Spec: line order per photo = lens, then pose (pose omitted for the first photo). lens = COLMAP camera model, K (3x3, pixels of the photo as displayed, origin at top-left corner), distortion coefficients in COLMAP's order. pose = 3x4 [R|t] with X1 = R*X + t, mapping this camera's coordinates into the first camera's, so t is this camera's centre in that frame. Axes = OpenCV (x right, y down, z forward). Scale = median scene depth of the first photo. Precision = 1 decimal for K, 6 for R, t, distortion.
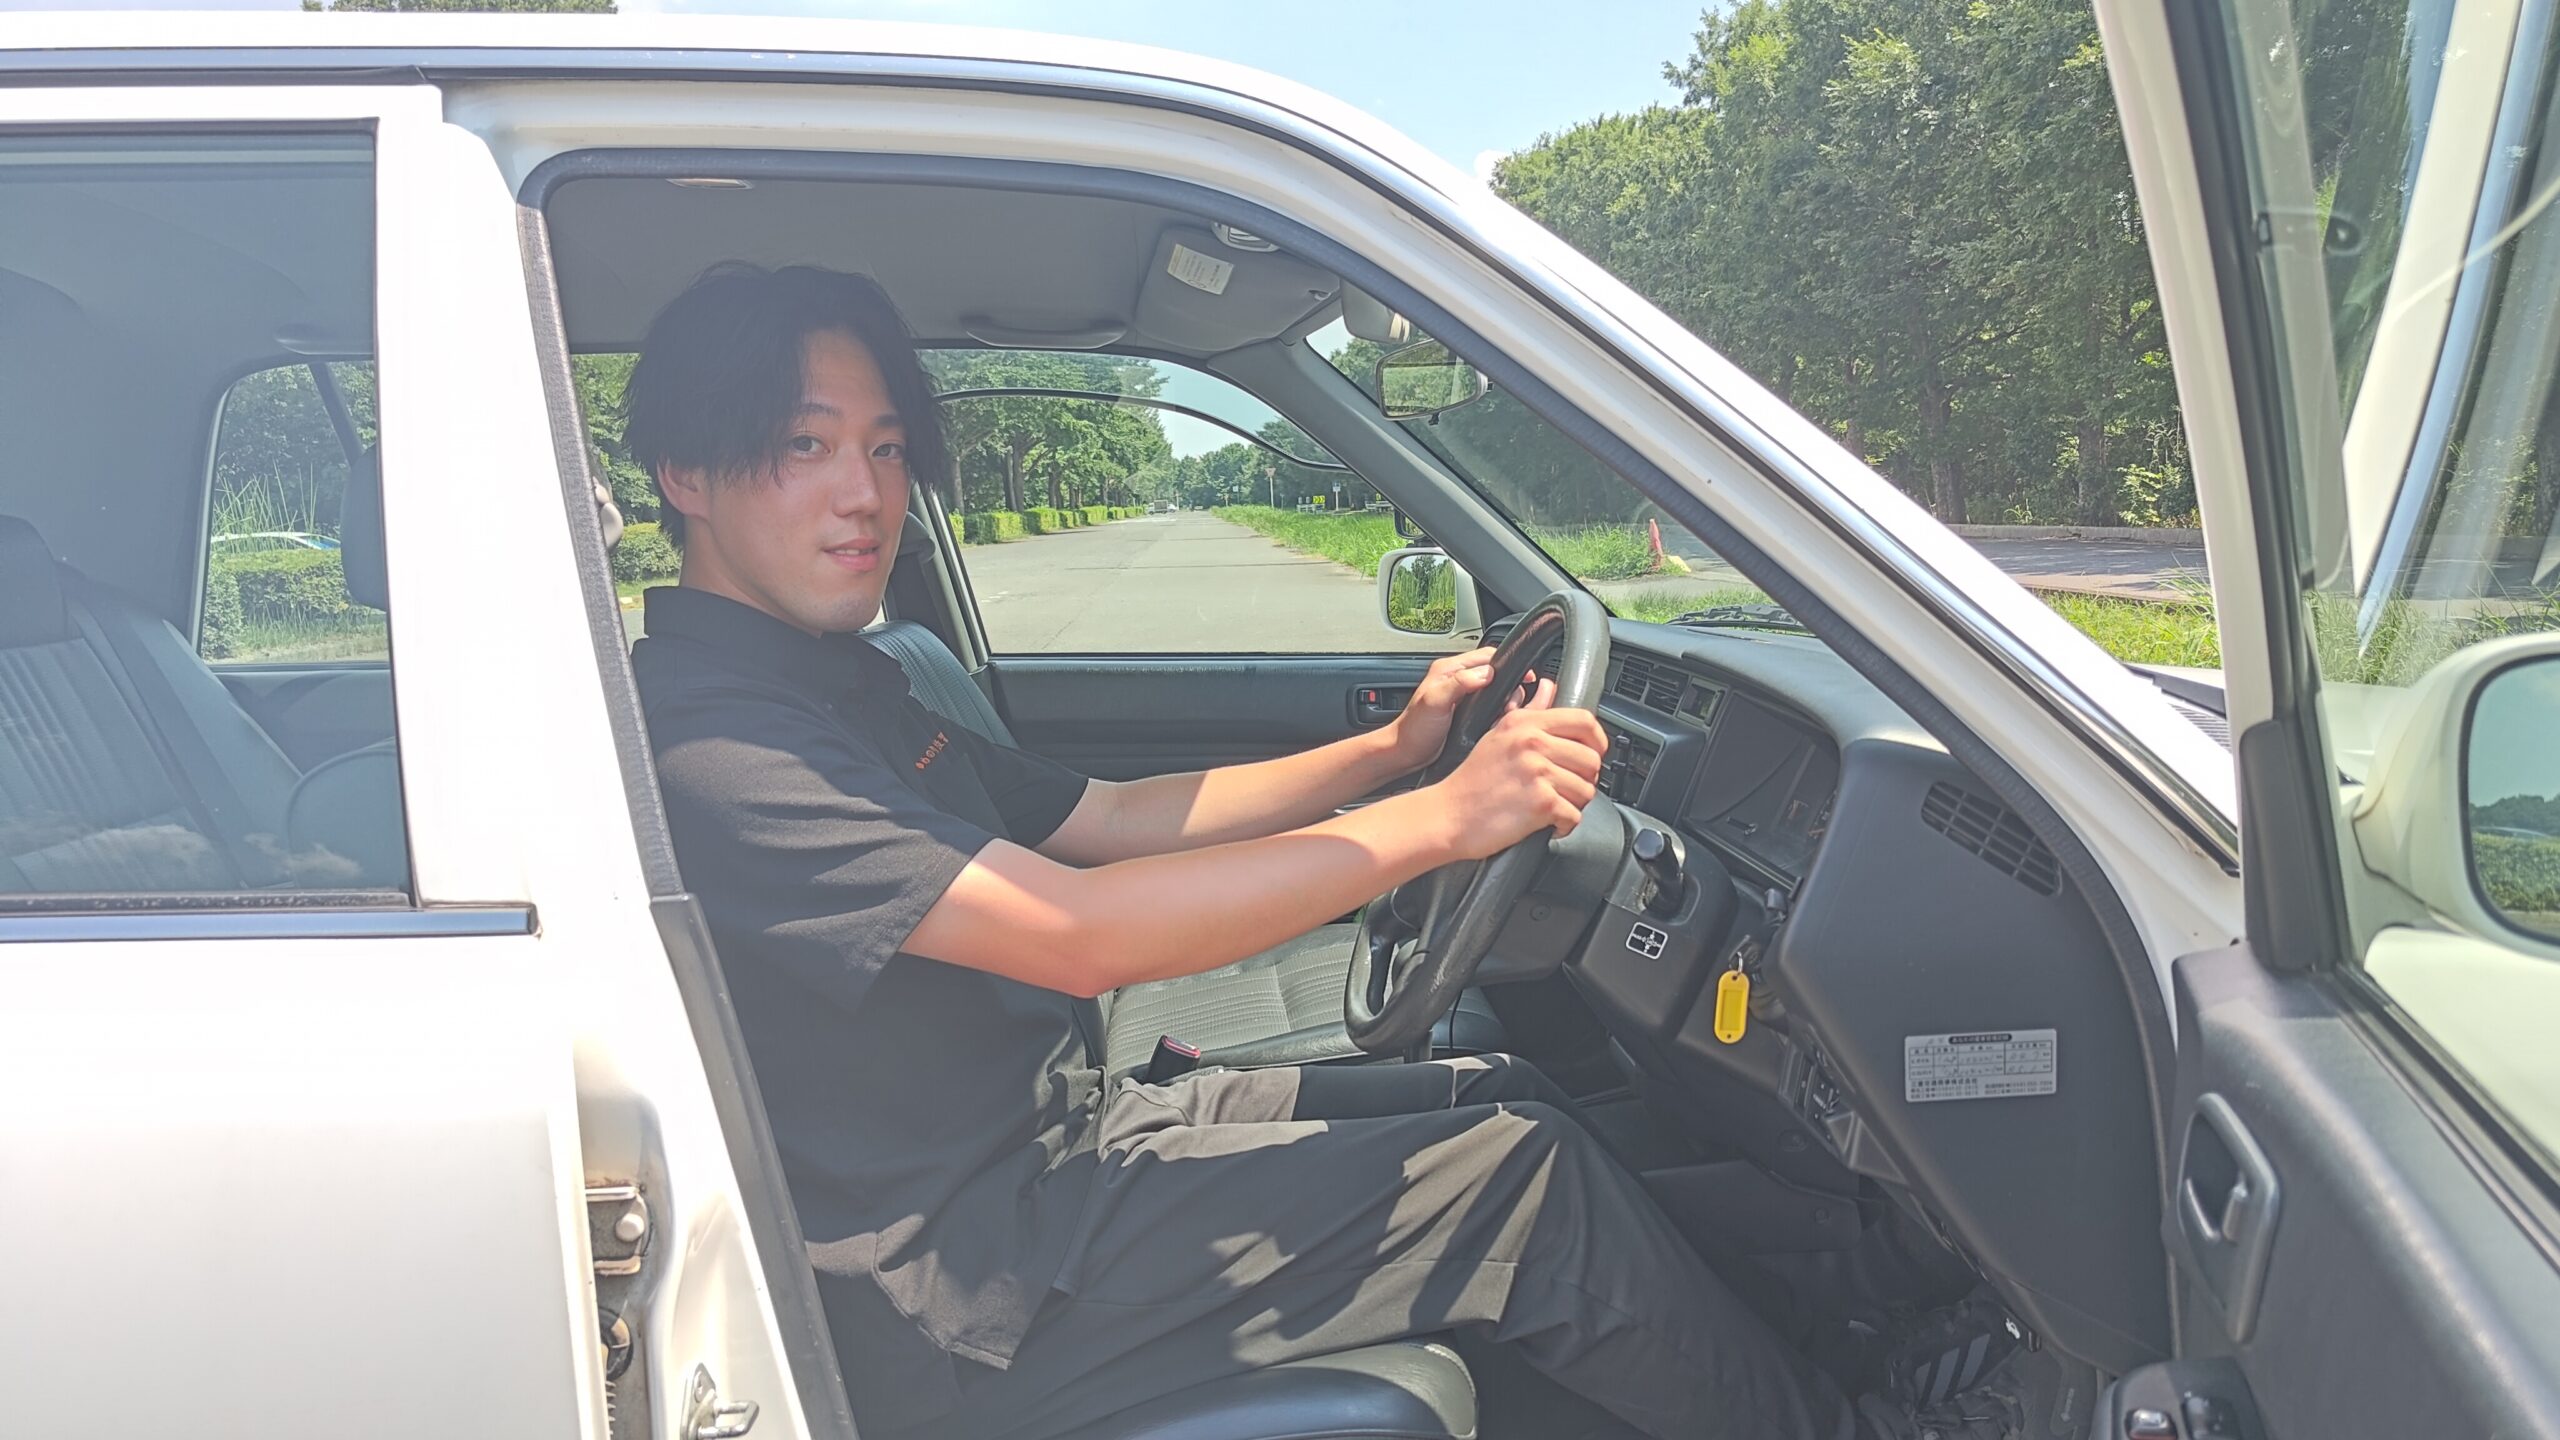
lens RADIAL K [[1797.1, 0, 1296.7], [0, 1797.1, 749.2], [0, 0, 1]] dist [0.015095, -0.020085]
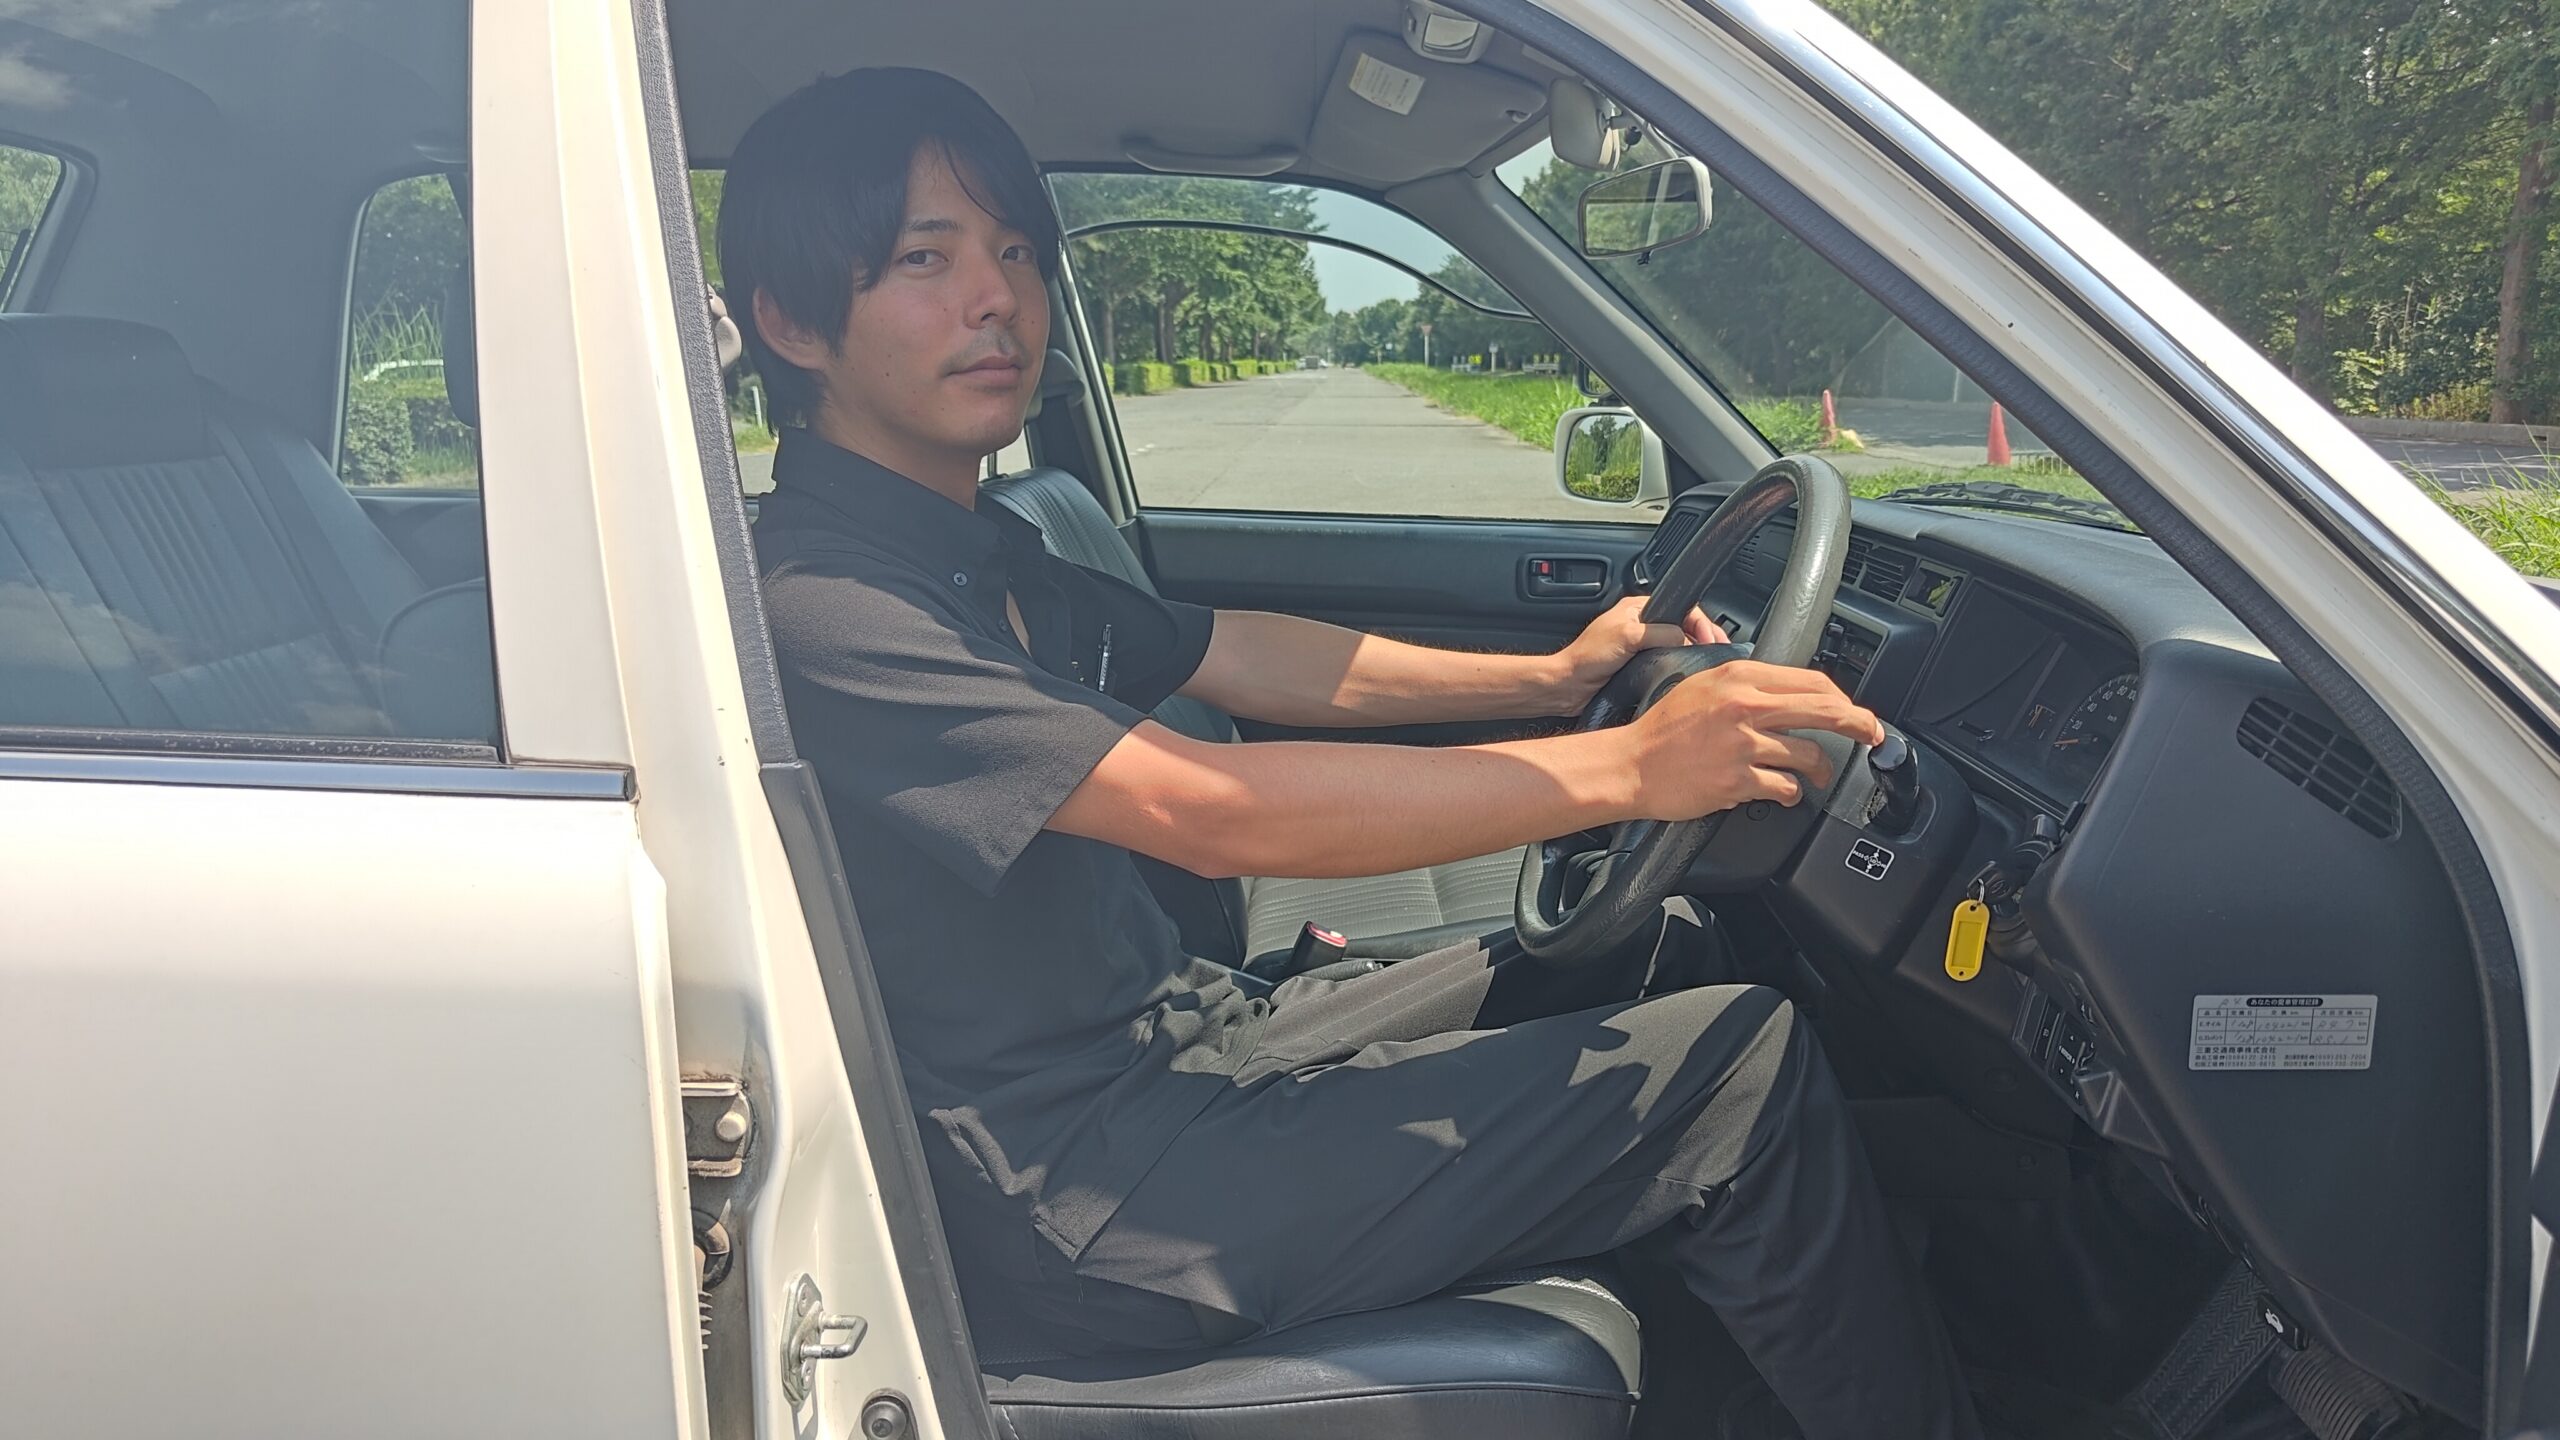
lens RADIAL K [[1797.1, 0, 1288.2], [0, 1797.1, 745.4], [0, 0, 1]] dist [0.015095, -0.020085]
pose [[0.995817, 0.047230, -0.078216, -0.022652], [-0.041349, 0.996312, 0.075182, -0.003473], [0.081479, -0.071633, 0.994098, 0.104263]]
